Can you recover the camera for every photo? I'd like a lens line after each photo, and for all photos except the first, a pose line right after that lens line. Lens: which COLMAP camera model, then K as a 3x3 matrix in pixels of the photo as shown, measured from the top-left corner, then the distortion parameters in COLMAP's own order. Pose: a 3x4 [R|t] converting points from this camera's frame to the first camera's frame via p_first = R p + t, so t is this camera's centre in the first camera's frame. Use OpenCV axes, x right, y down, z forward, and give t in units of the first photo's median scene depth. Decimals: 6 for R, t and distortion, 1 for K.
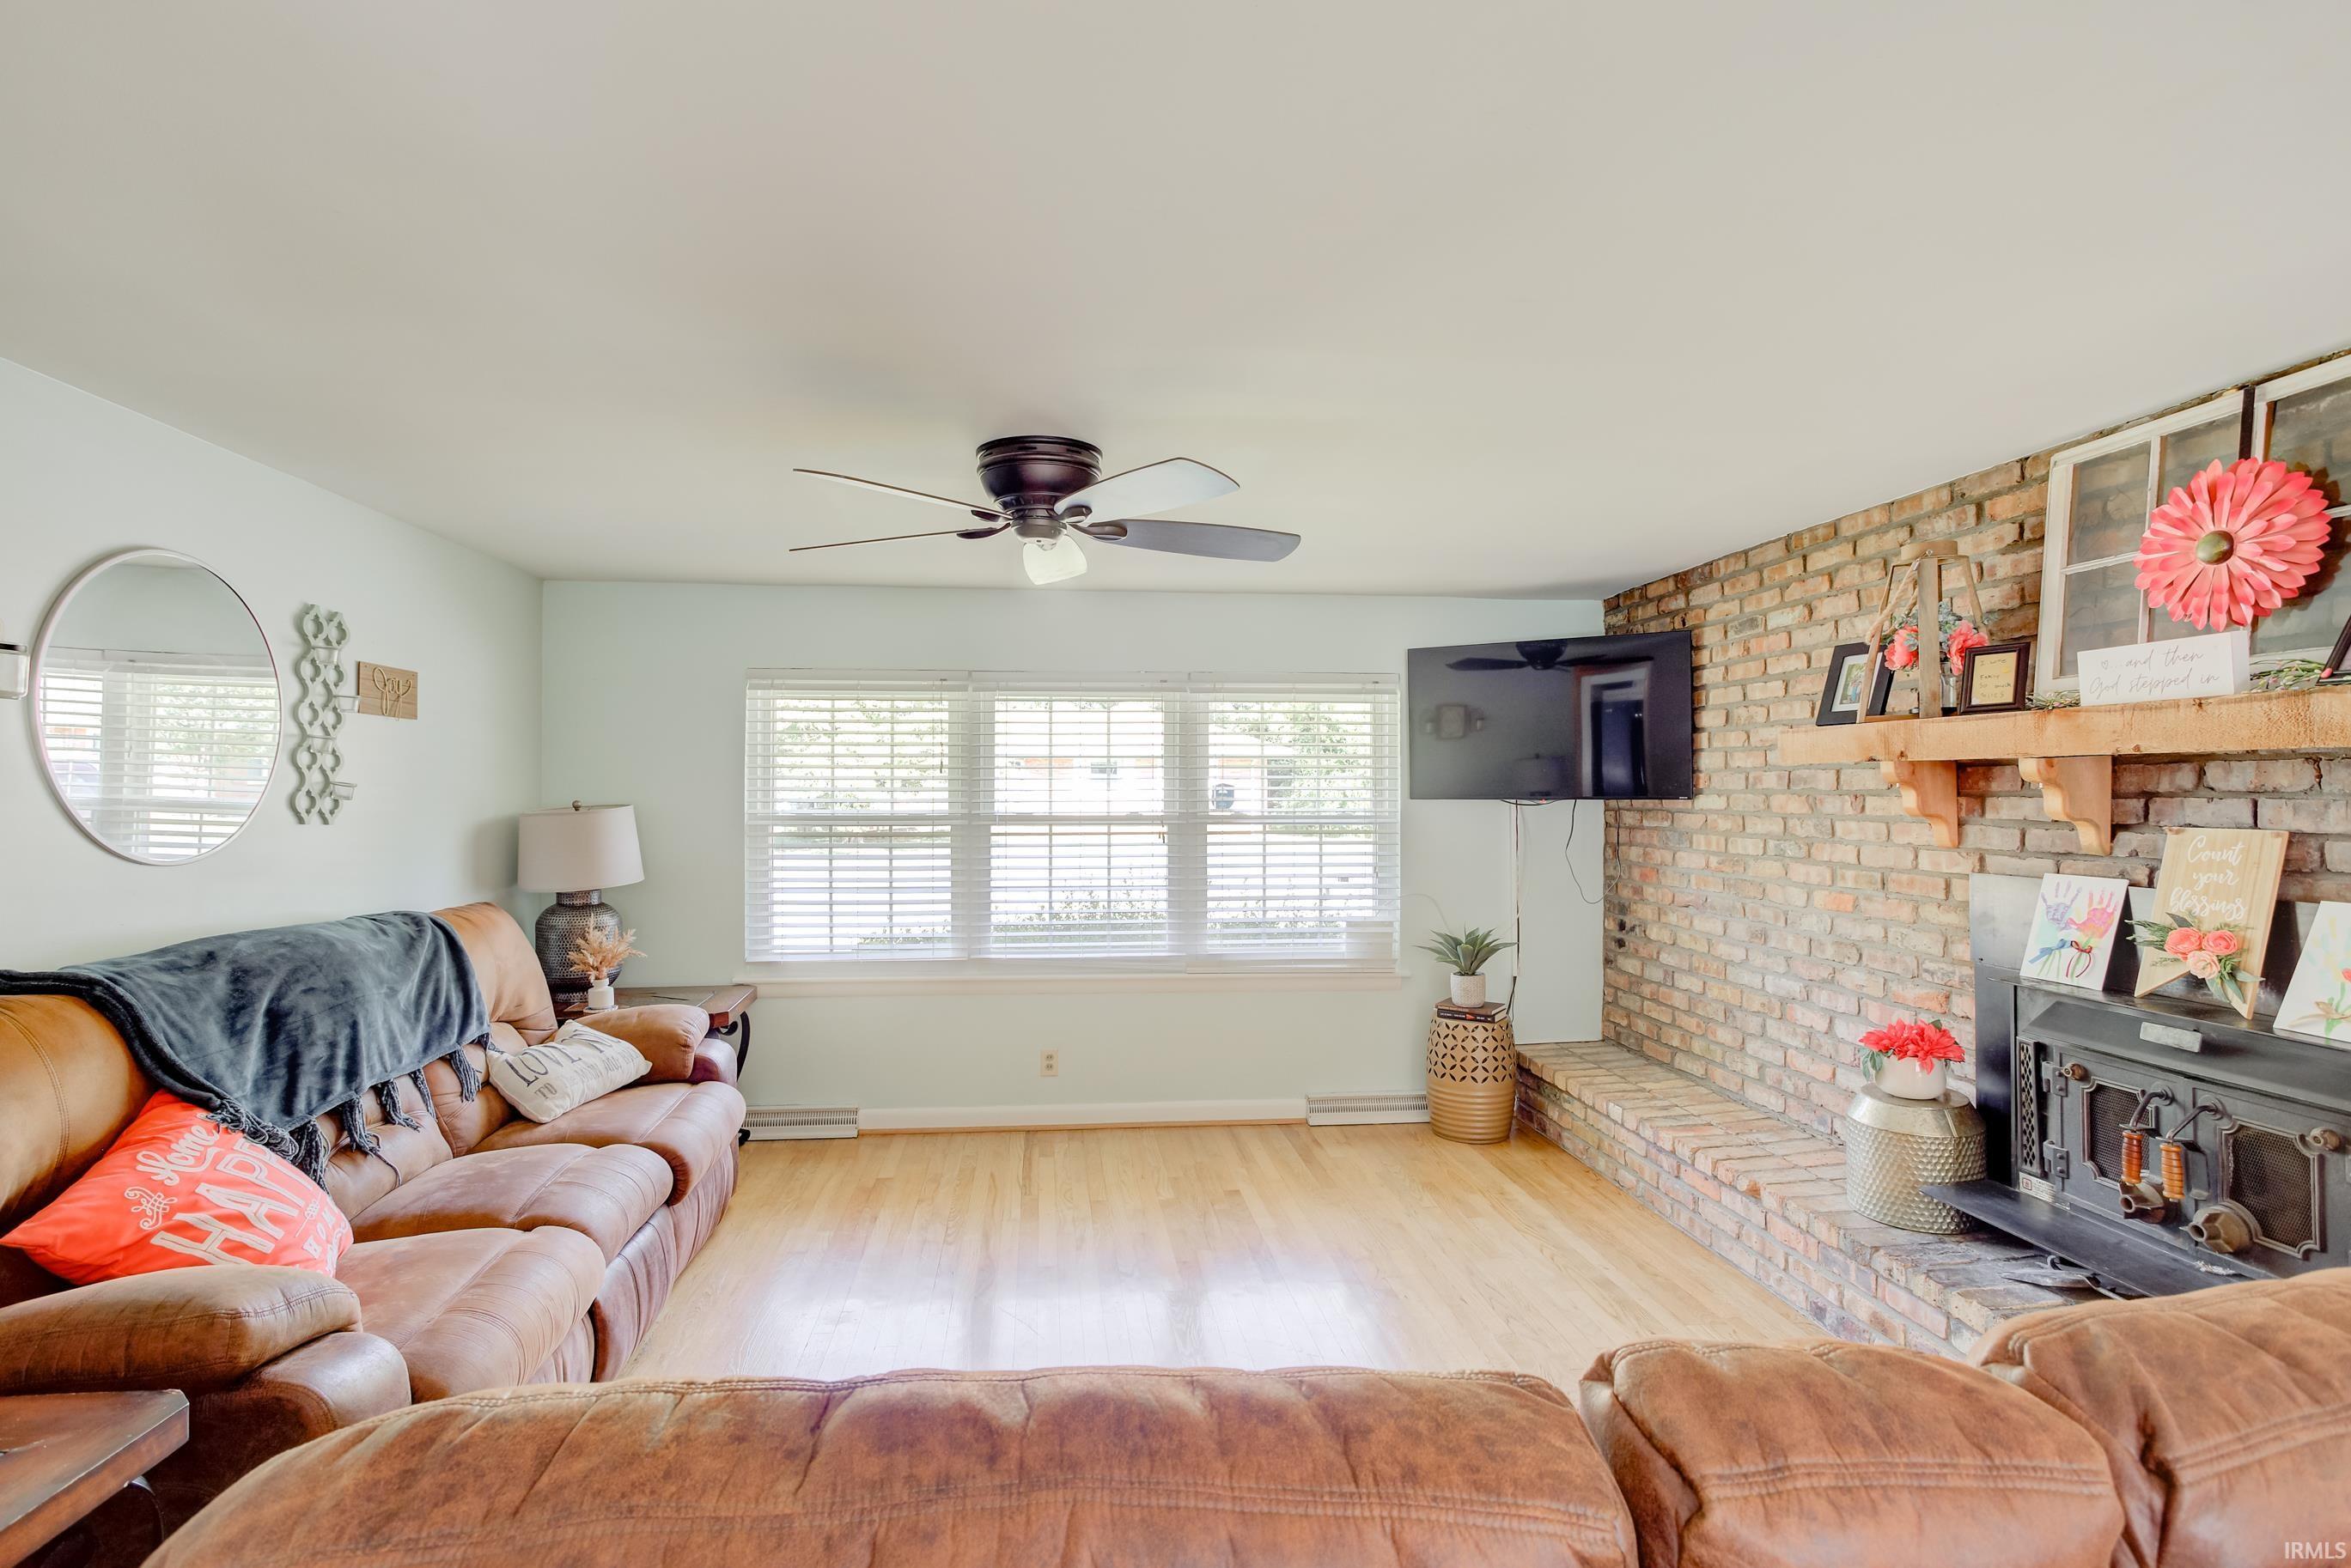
lens RADIAL K [[1159.1, 0, 1173.3], [0, 1159.1, 788.0], [0, 0, 1]] dist [-0.065982, 0.037612]
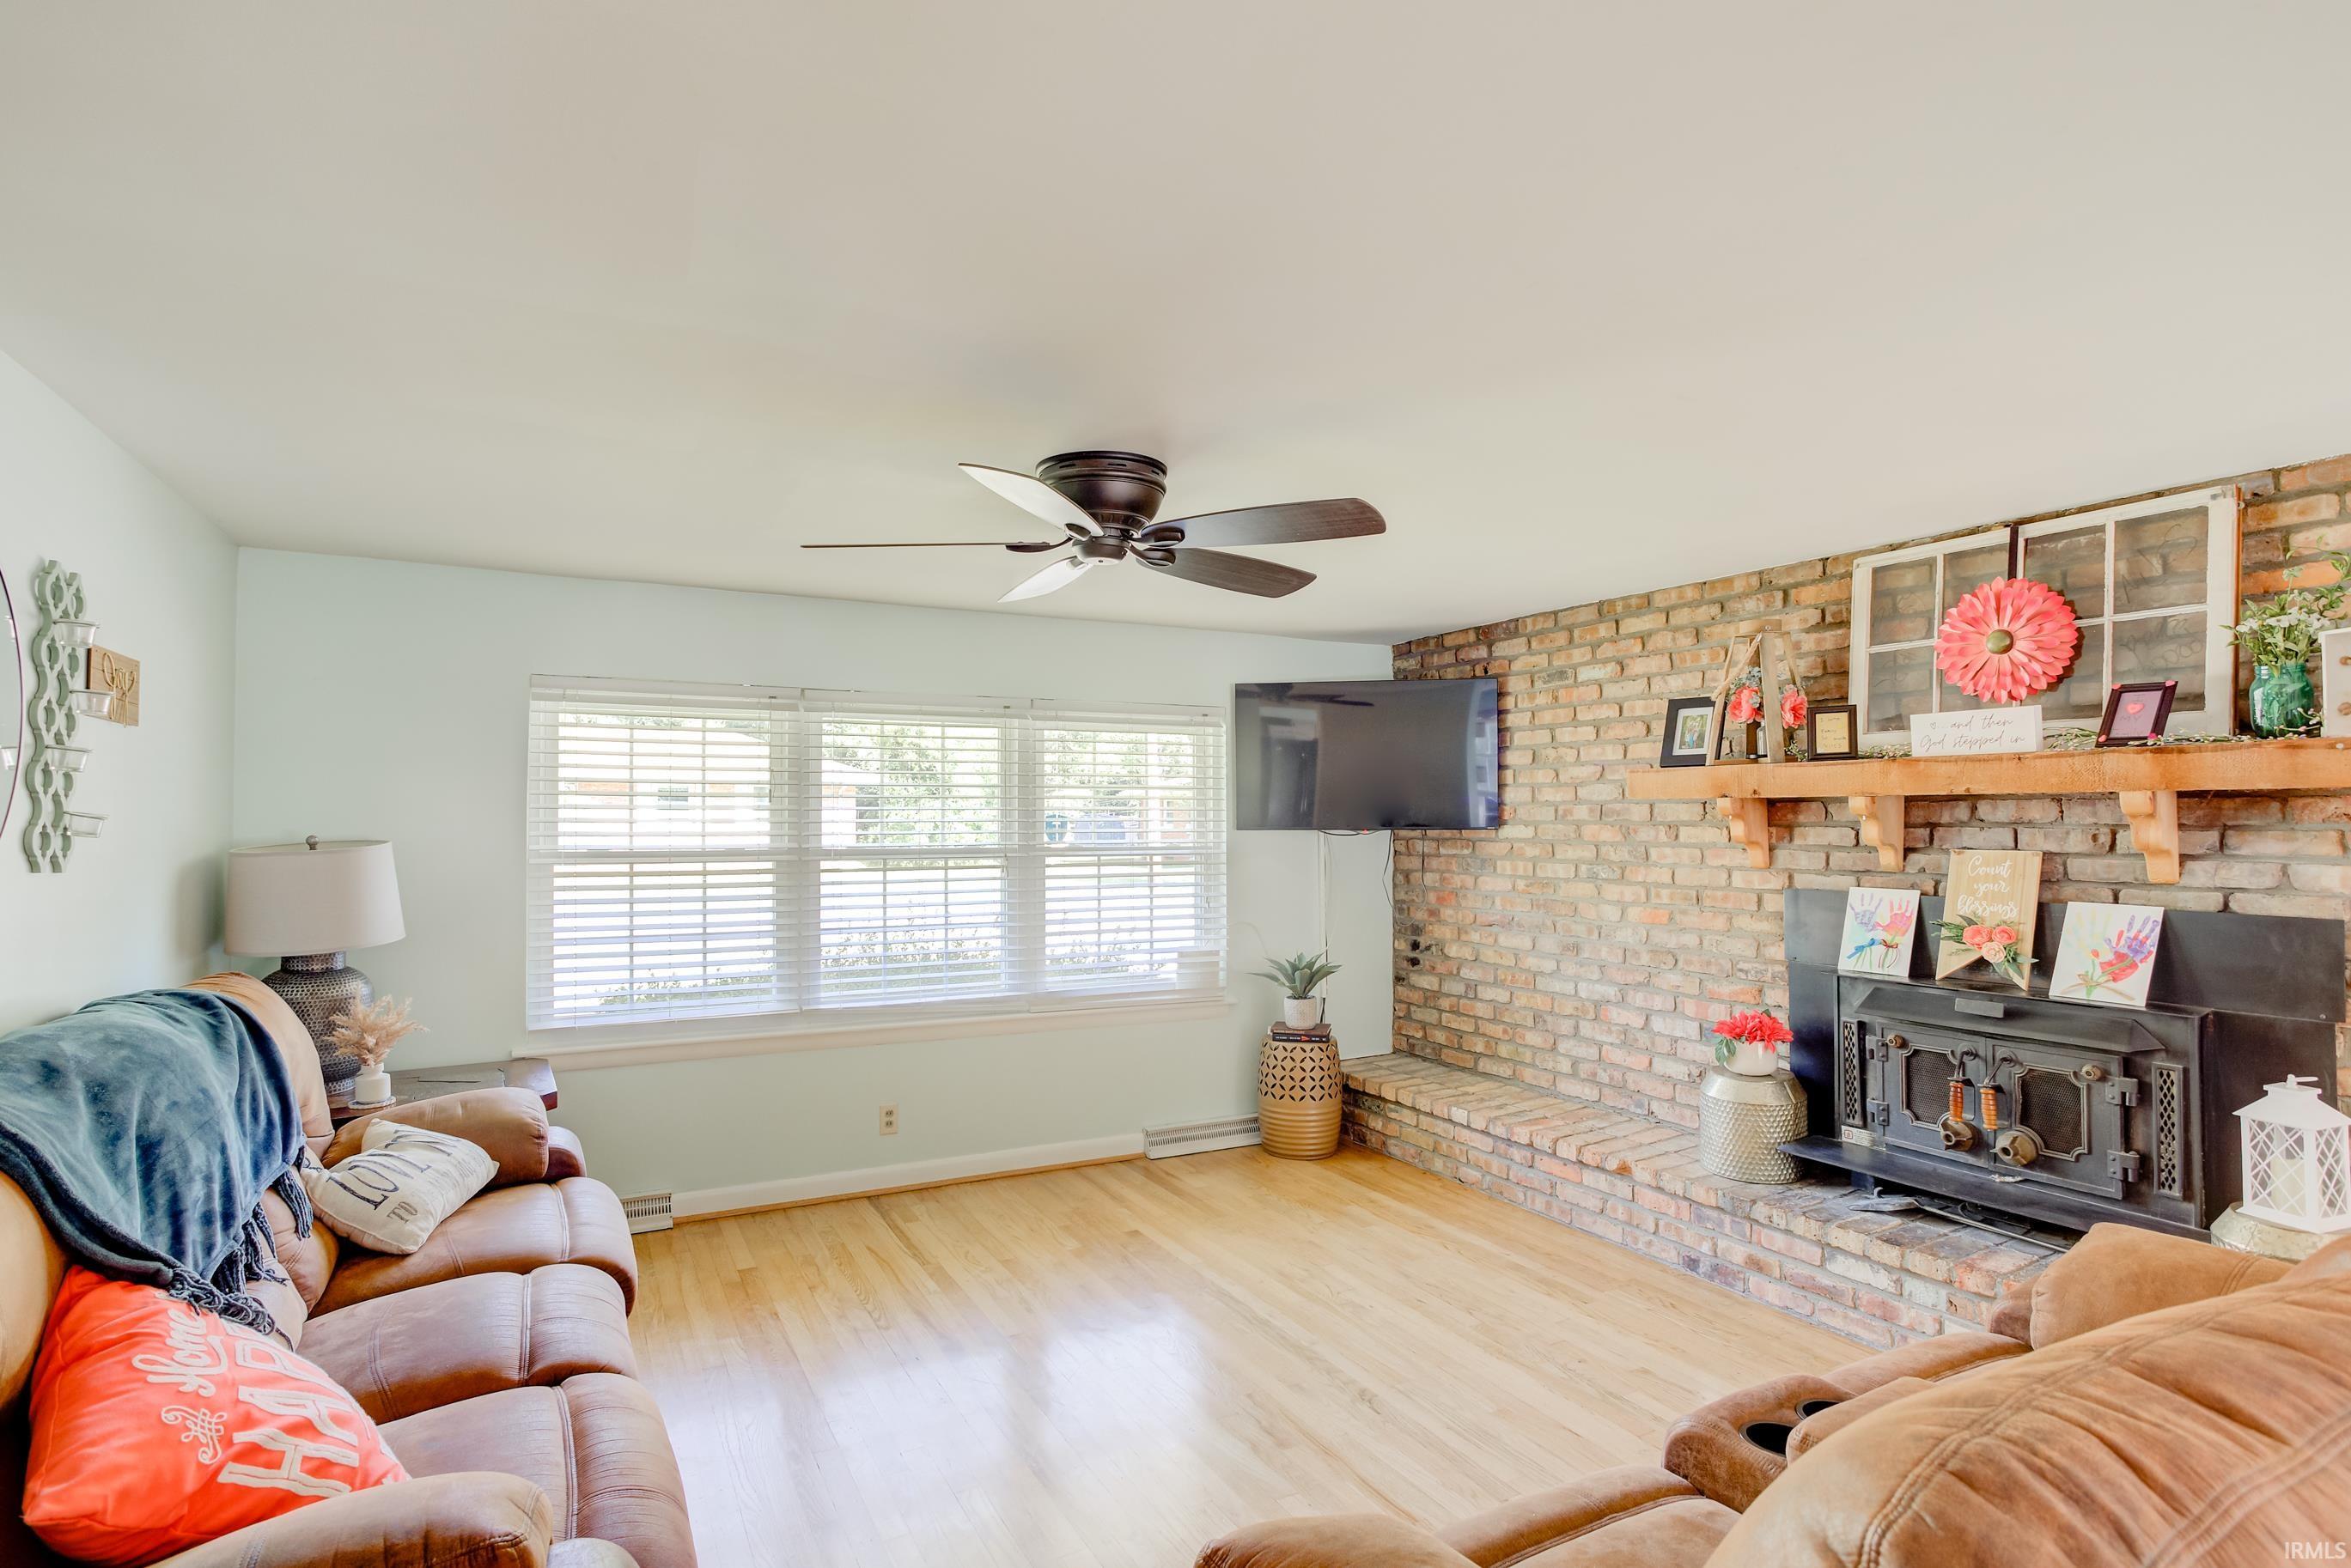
lens RADIAL K [[1195.5, 0, 1169.6], [0, 1195.5, 794.7], [0, 0, 1]] dist [-0.070297, 0.050198]
pose [[0.925131, 0.007292, 0.379578, -0.332019], [-0.000329, 0.999831, -0.018405, -0.002738], [-0.379648, 0.016902, 0.924977, 0.054323]]
